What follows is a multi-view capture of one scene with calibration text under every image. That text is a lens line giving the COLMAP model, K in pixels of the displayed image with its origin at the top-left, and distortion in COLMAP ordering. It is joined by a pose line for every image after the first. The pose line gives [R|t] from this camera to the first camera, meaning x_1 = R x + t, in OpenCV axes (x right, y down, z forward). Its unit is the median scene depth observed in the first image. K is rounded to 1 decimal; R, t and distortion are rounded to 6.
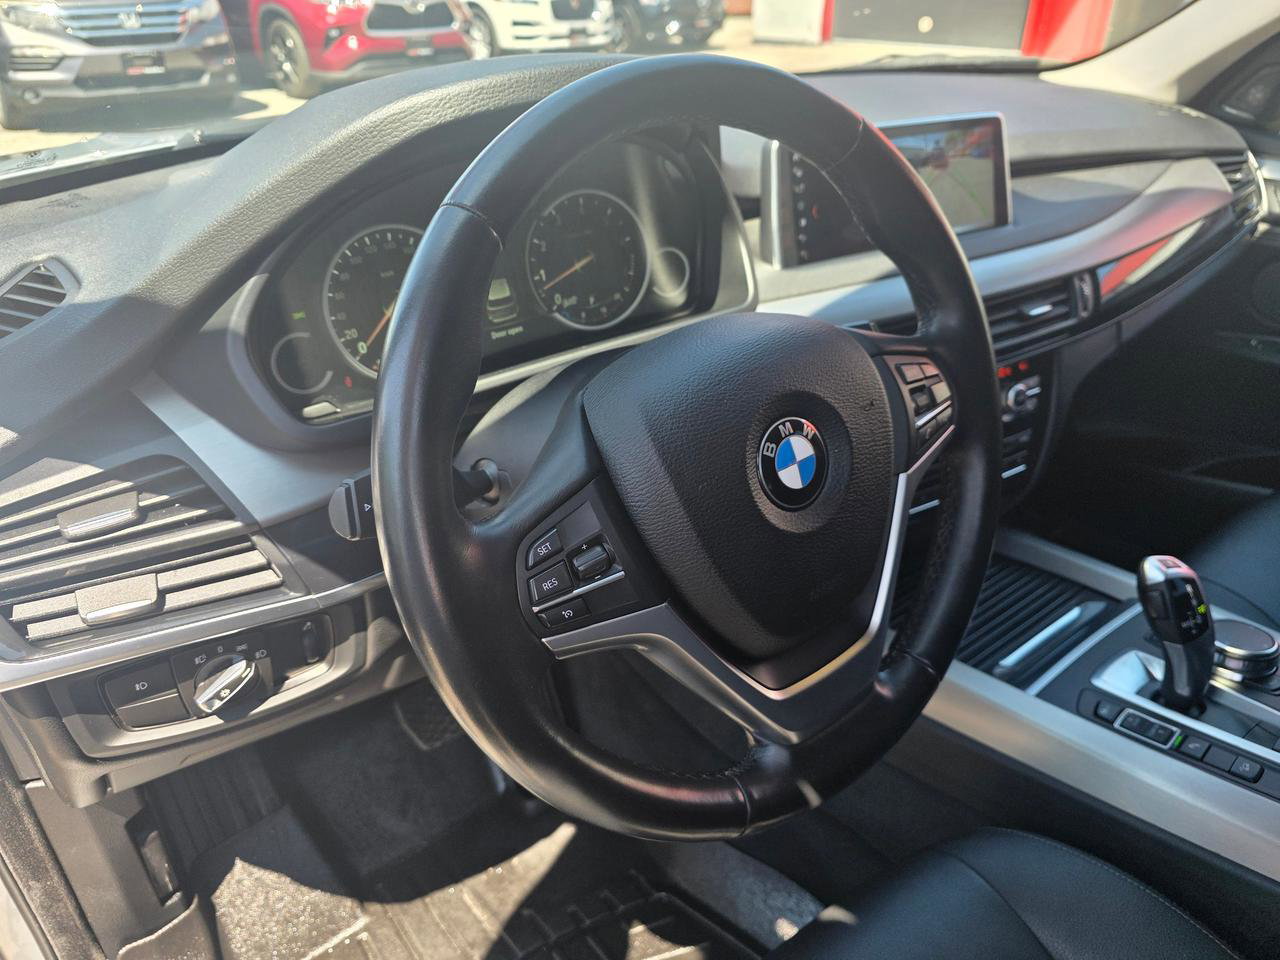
lens RADIAL K [[885.7, 0, 633.8], [0, 885.7, 474.7], [0, 0, 1]] dist [0.046324, -0.051270]
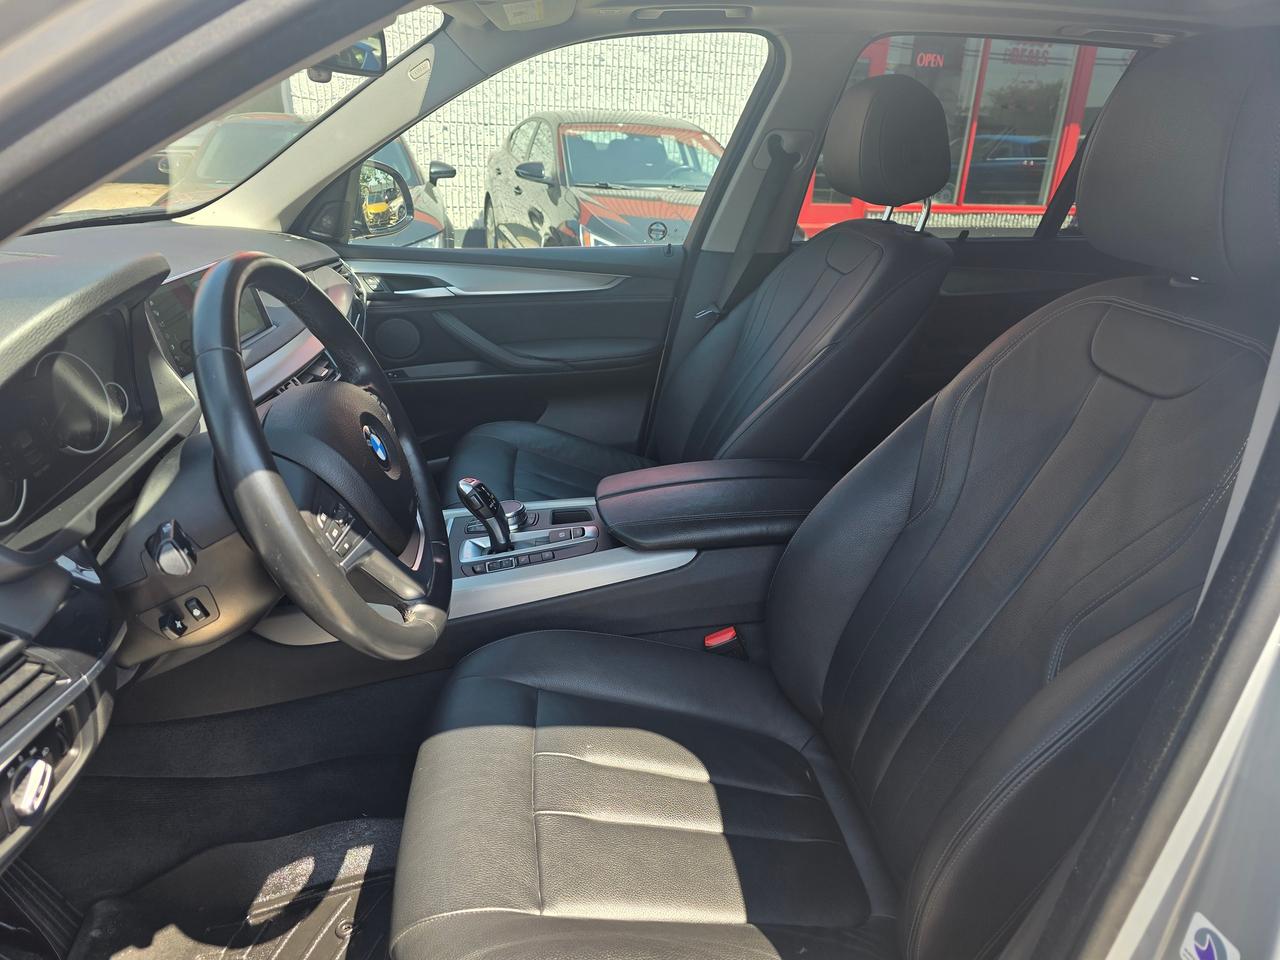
lens RADIAL K [[856.4, 0, 645.8], [0, 856.4, 475.1], [0, 0, 1]] dist [0.058224, -0.053289]
pose [[0.509834, -0.321012, 0.798136, -0.587401], [0.399429, 0.910035, 0.110871, 0.037626], [-0.761922, 0.262273, 0.592188, -0.301446]]
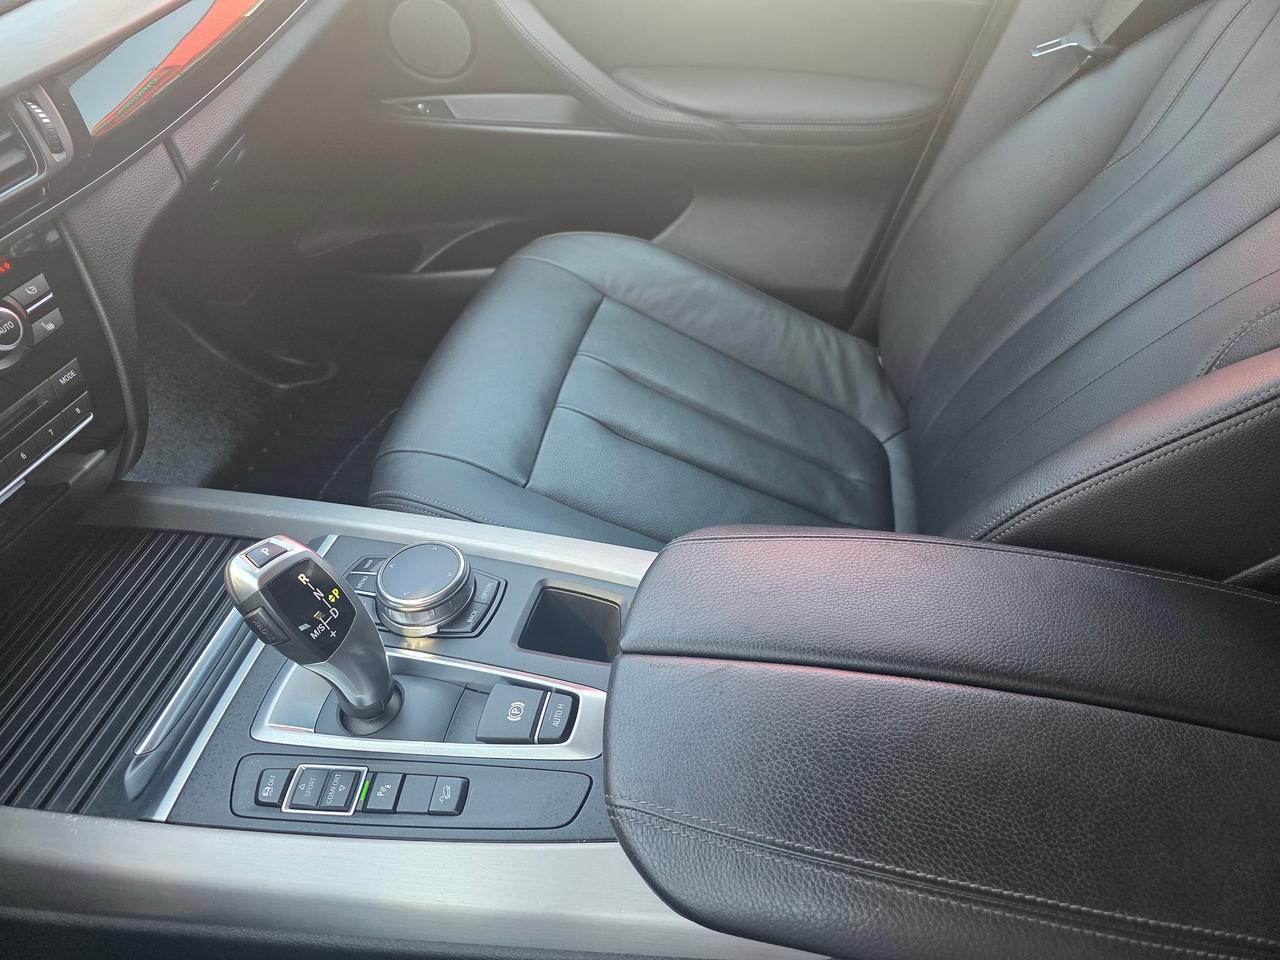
lens RADIAL K [[885.7, 0, 633.8], [0, 885.7, 474.7], [0, 0, 1]] dist [0.046324, -0.051270]
pose [[0.745108, -0.426058, 0.513117, 0.475062], [0.296491, 0.900755, 0.317385, -0.076690], [-0.597417, -0.084352, 0.797482, 0.317100]]
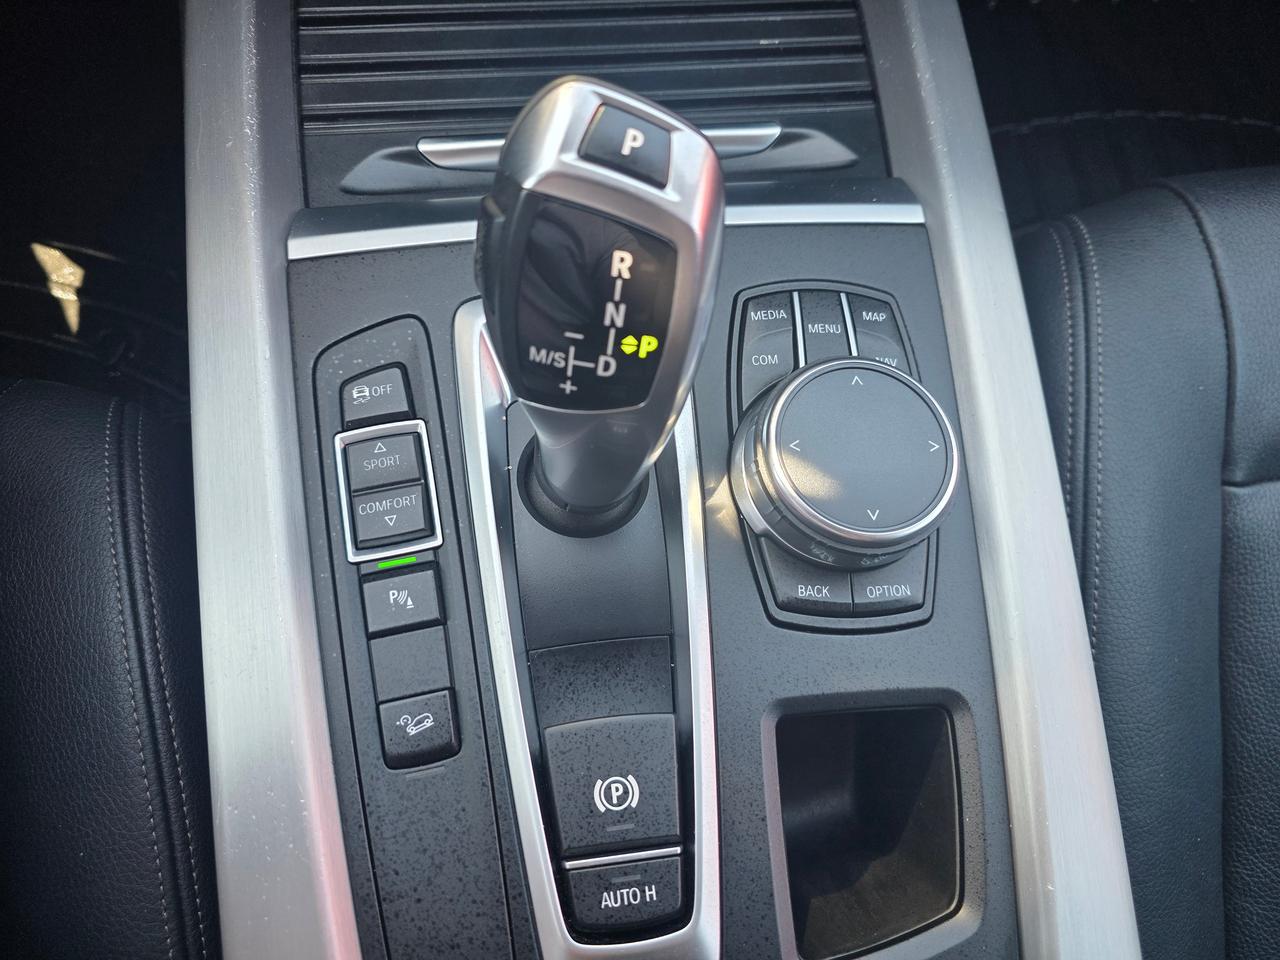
lens RADIAL K [[856.4, 0, 645.8], [0, 856.4, 475.1], [0, 0, 1]] dist [0.058224, -0.053289]
pose [[0.851930, 0.523424, -0.015546, 0.633417], [-0.343981, 0.581757, 0.737045, -0.021634], [0.394832, -0.622564, 0.675665, 0.763028]]
